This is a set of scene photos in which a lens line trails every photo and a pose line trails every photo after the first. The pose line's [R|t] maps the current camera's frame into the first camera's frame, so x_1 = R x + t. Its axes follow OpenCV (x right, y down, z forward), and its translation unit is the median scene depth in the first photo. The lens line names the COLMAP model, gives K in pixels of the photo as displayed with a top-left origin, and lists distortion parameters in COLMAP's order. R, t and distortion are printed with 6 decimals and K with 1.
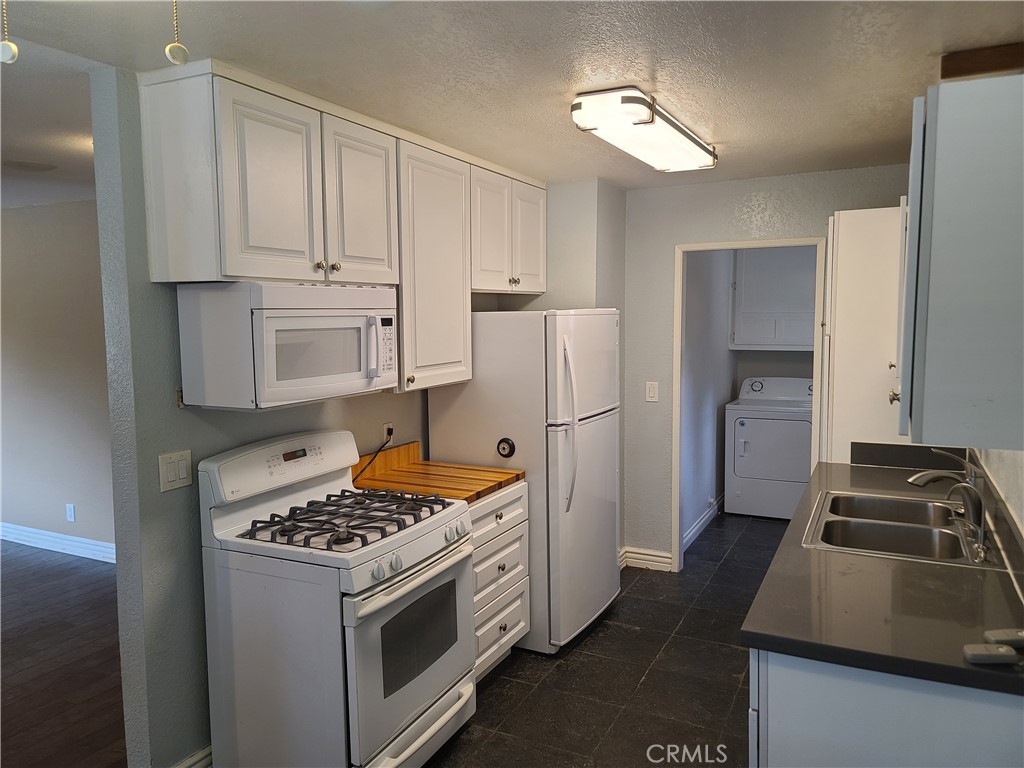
lens RADIAL K [[750.1, 0, 512.0], [0, 750.1, 384.0], [0, 0, 1]] dist [0.028116, -0.001421]
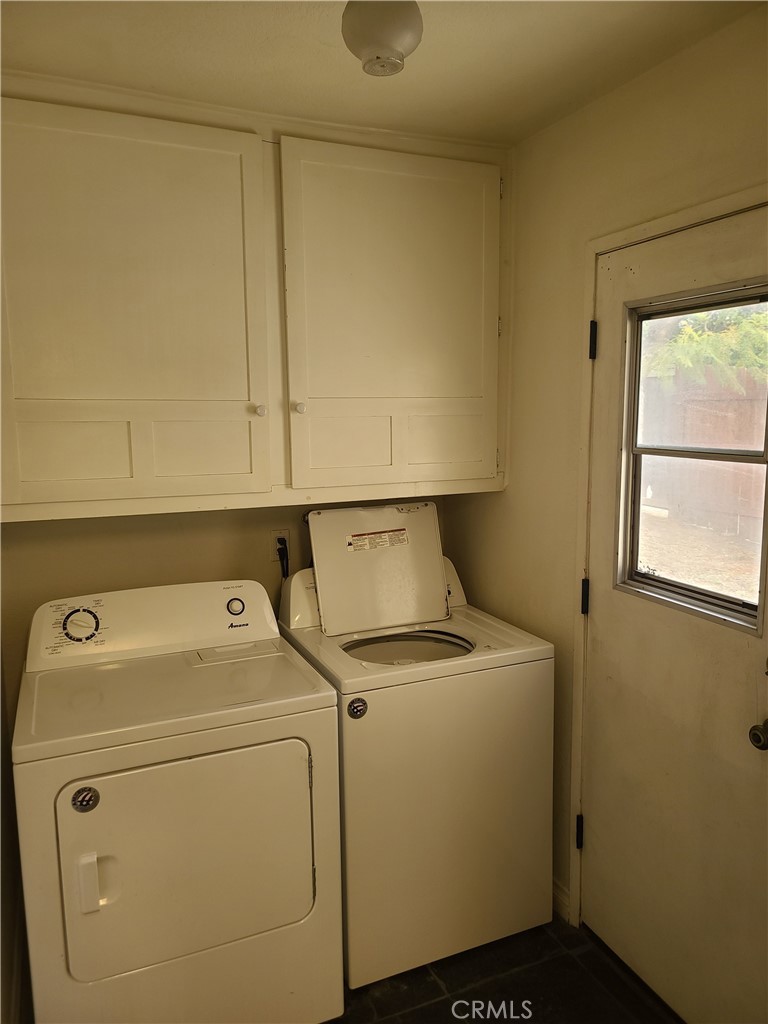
lens RADIAL K [[750.1, 0, 384.0], [0, 750.1, 512.0], [0, 0, 1]] dist [0.028116, -0.001421]
pose [[0.637916, -0.095687, 0.764138, 0.162754], [0.084841, 0.994943, 0.053762, -0.052571], [-0.765418, 0.030535, 0.642808, 0.685100]]
